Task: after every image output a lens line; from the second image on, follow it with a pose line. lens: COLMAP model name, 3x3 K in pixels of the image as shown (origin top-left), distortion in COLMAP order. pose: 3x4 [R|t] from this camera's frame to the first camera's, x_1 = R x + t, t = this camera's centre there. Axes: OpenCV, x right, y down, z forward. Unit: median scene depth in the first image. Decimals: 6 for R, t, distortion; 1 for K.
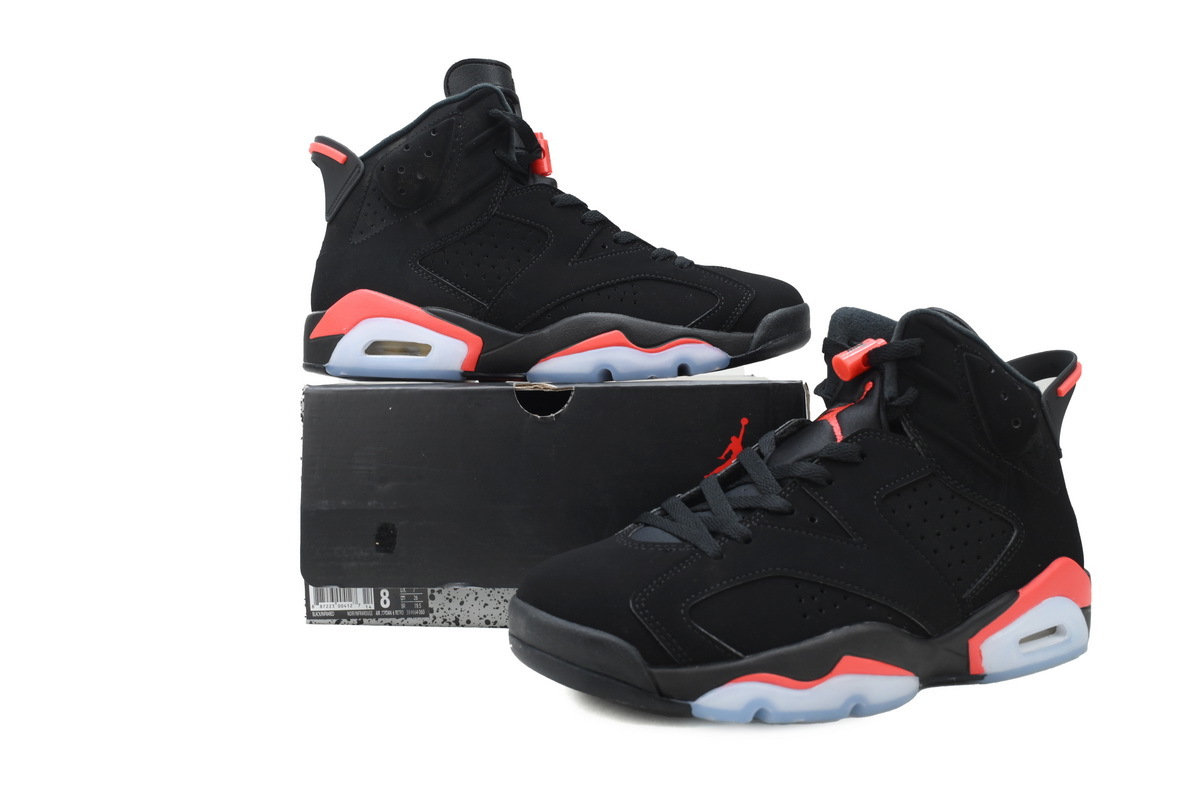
lens RADIAL K [[987.9, 0, 600.0], [0, 987.9, 400.0], [0, 0, 1]] dist [0.003889, 0.002215]
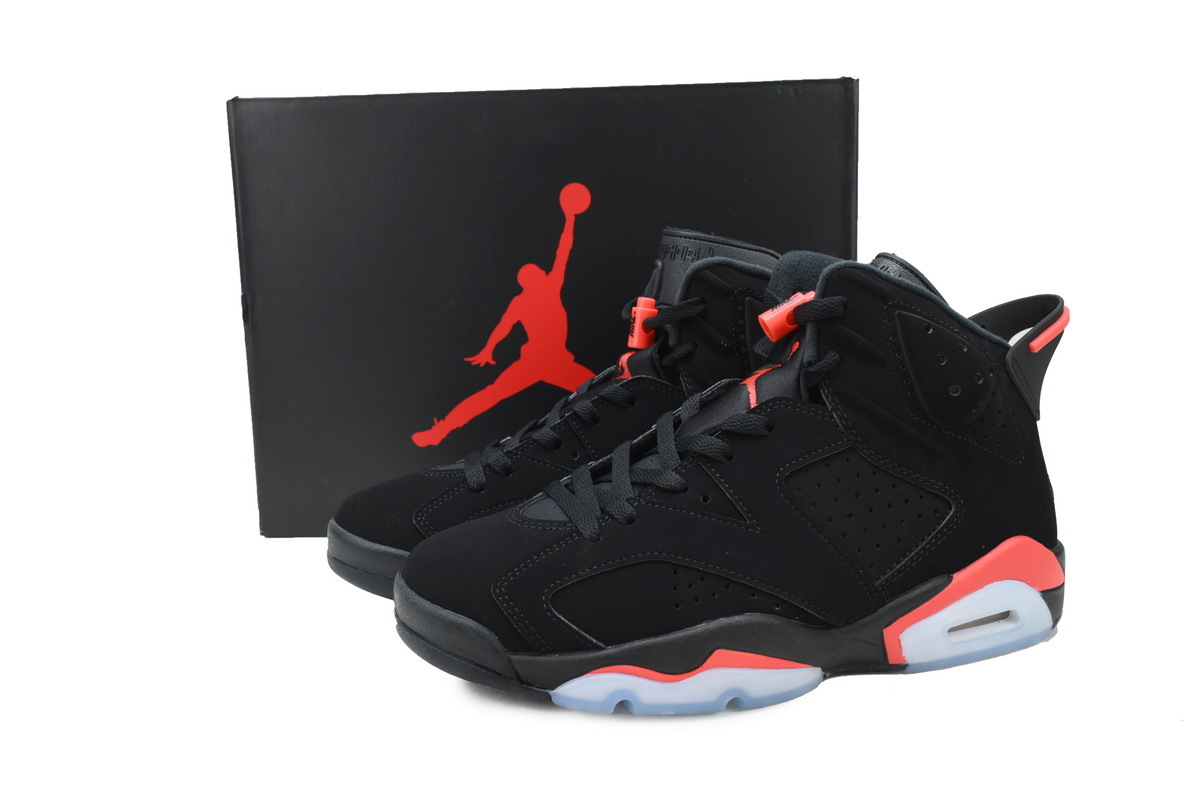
lens RADIAL K [[987.9, 0, 600.0], [0, 987.9, 400.0], [0, 0, 1]] dist [0.003889, 0.002215]
pose [[0.984425, 0.002044, -0.175796, 0.276894], [0.017693, 0.993704, 0.110629, -0.074926], [0.174915, -0.112016, 0.978191, 0.082365]]
